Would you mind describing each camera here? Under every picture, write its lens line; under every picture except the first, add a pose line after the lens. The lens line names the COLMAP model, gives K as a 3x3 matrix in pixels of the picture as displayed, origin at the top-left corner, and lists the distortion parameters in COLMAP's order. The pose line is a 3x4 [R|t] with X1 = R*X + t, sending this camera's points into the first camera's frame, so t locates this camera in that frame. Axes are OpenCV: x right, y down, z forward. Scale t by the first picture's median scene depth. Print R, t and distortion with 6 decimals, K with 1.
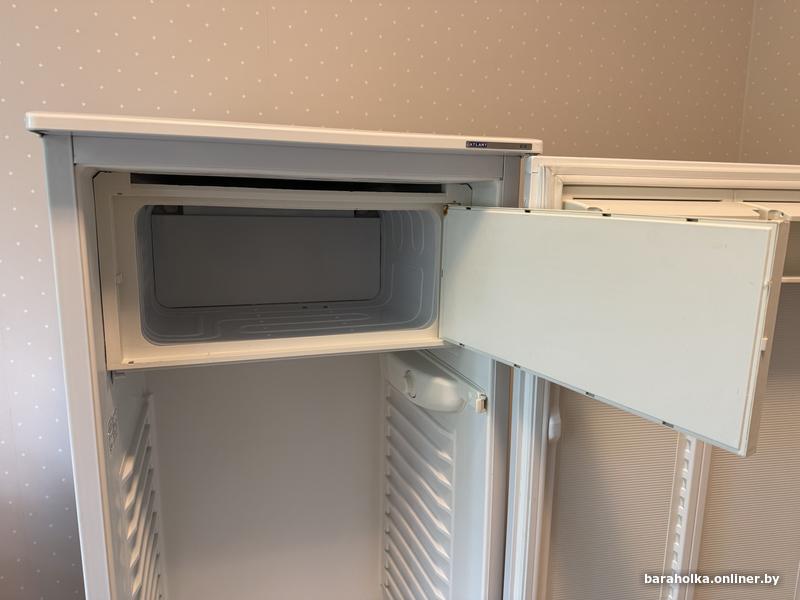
lens RADIAL K [[591.2, 0, 406.6], [0, 591.2, 301.8], [0, 0, 1]] dist [-0.012748, -0.027016]
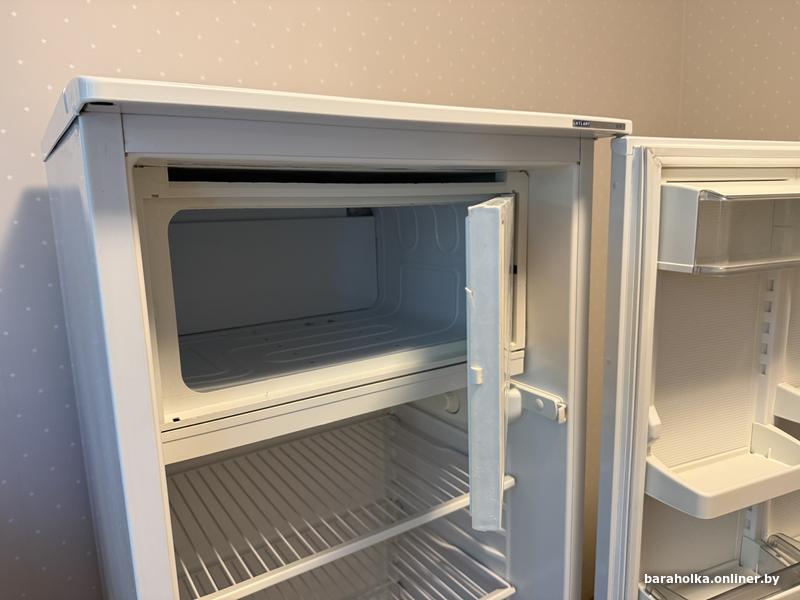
lens RADIAL K [[591.2, 0, 395.3], [0, 591.2, 297.2], [0, 0, 1]] dist [-0.012748, -0.027016]
pose [[0.967668, -0.081857, 0.238576, -0.365928], [0.082937, 0.996539, 0.005527, -0.033835], [-0.238202, 0.014439, 0.971108, 0.202283]]
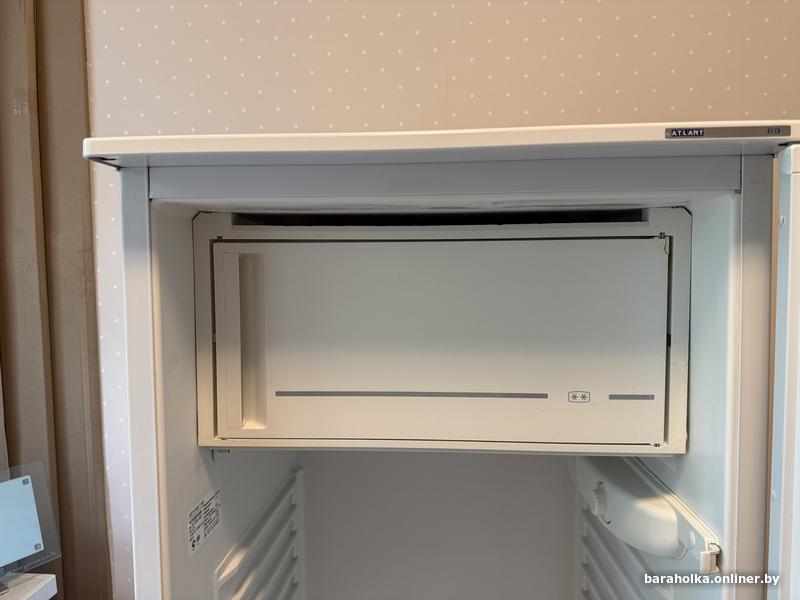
lens RADIAL K [[591.2, 0, 383.4], [0, 591.2, 285.9], [0, 0, 1]] dist [-0.012748, -0.027016]
pose [[0.908094, -0.009449, -0.418659, 0.083615], [-0.048427, 0.990668, -0.127400, -0.014582], [0.415956, 0.135966, 0.899163, 0.324457]]
